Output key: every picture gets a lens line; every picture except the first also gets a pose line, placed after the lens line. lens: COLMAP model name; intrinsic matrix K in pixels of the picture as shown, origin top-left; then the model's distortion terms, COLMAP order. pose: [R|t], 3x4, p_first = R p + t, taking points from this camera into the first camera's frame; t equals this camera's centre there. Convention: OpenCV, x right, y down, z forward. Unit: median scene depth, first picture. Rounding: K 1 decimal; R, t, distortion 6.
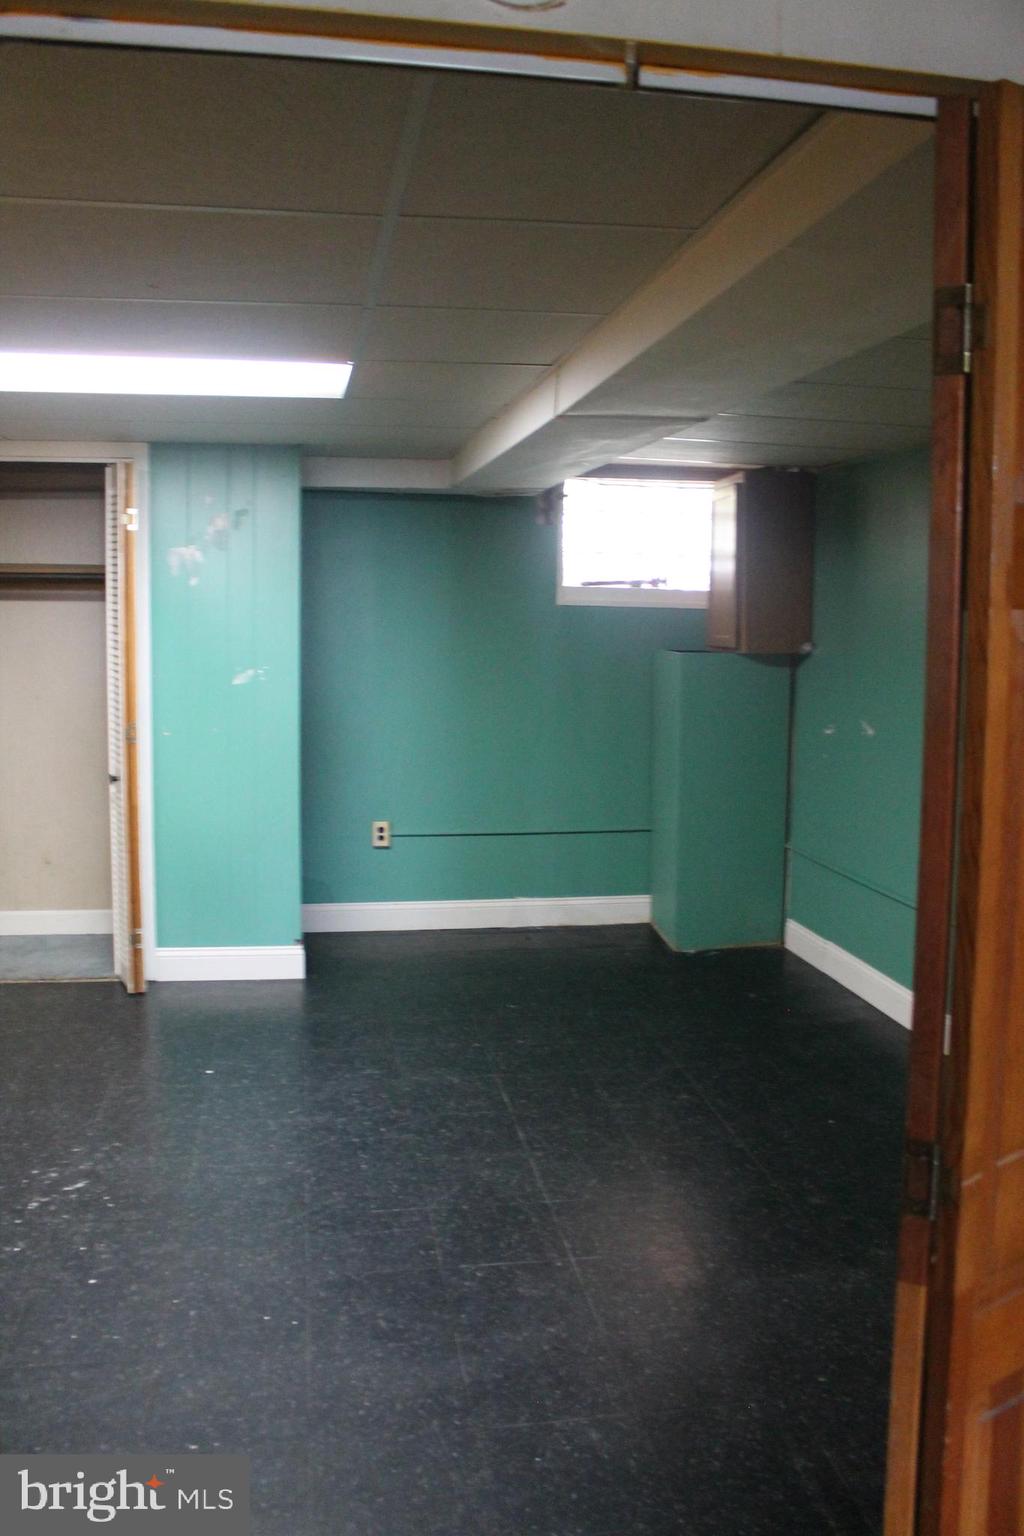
lens RADIAL K [[1281.4, 0, 509.4], [0, 1281.4, 767.6], [0, 0, 1]] dist [-0.160895, 0.125089]
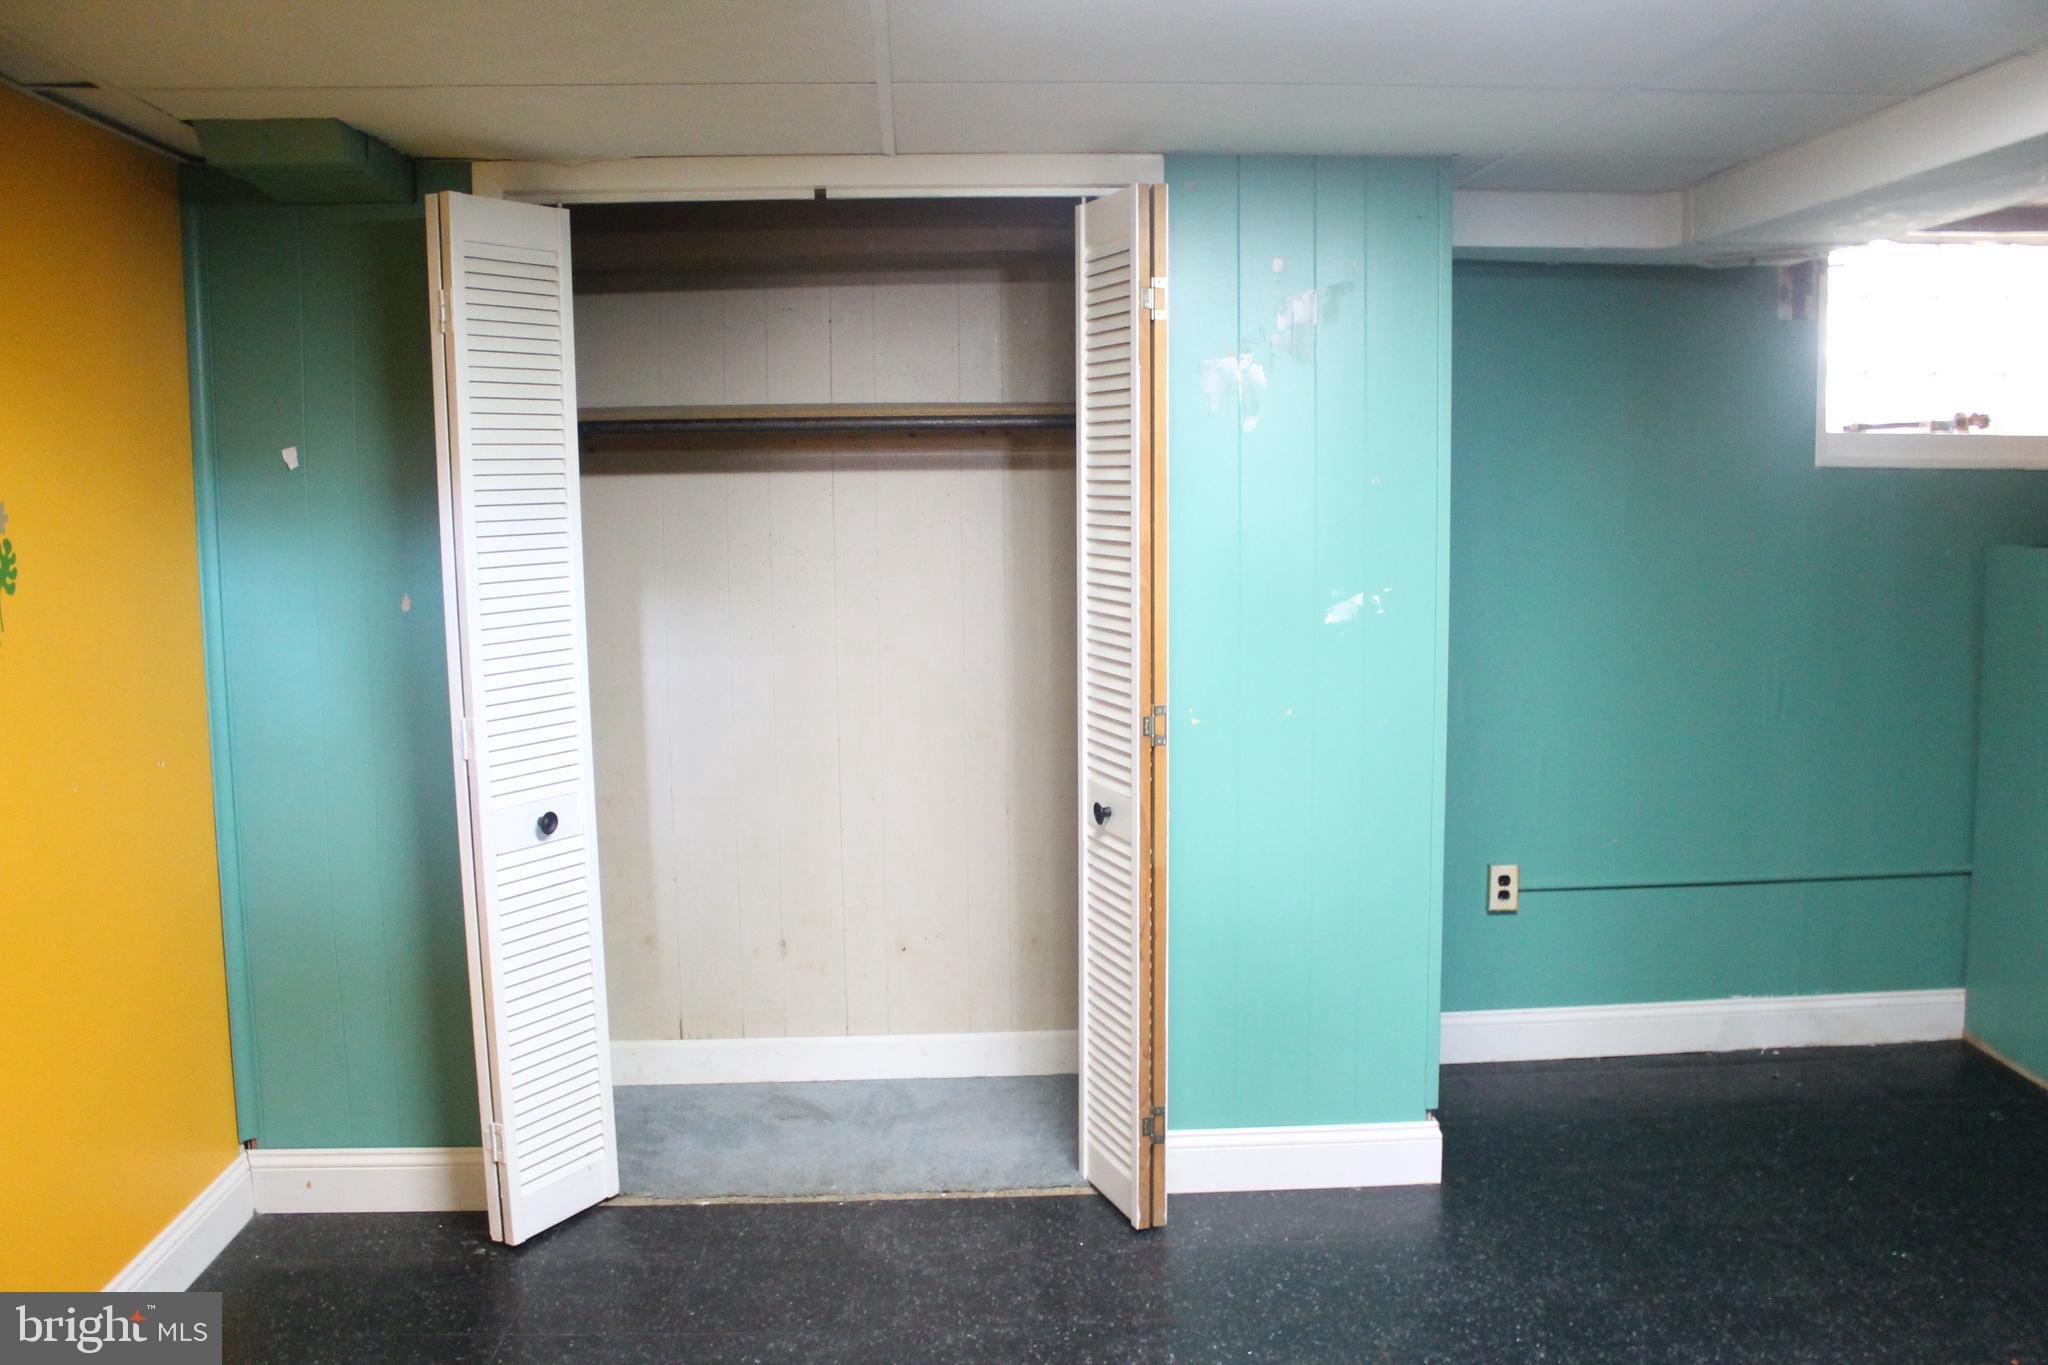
lens RADIAL K [[1708.6, 0, 1032.3], [0, 1708.6, 682.0], [0, 0, 1]] dist [-0.160895, 0.125089]
pose [[0.992335, -0.013571, -0.122826, -0.240521], [0.011717, 0.999806, -0.015803, -0.031240], [0.123016, 0.014243, 0.992302, 0.292446]]
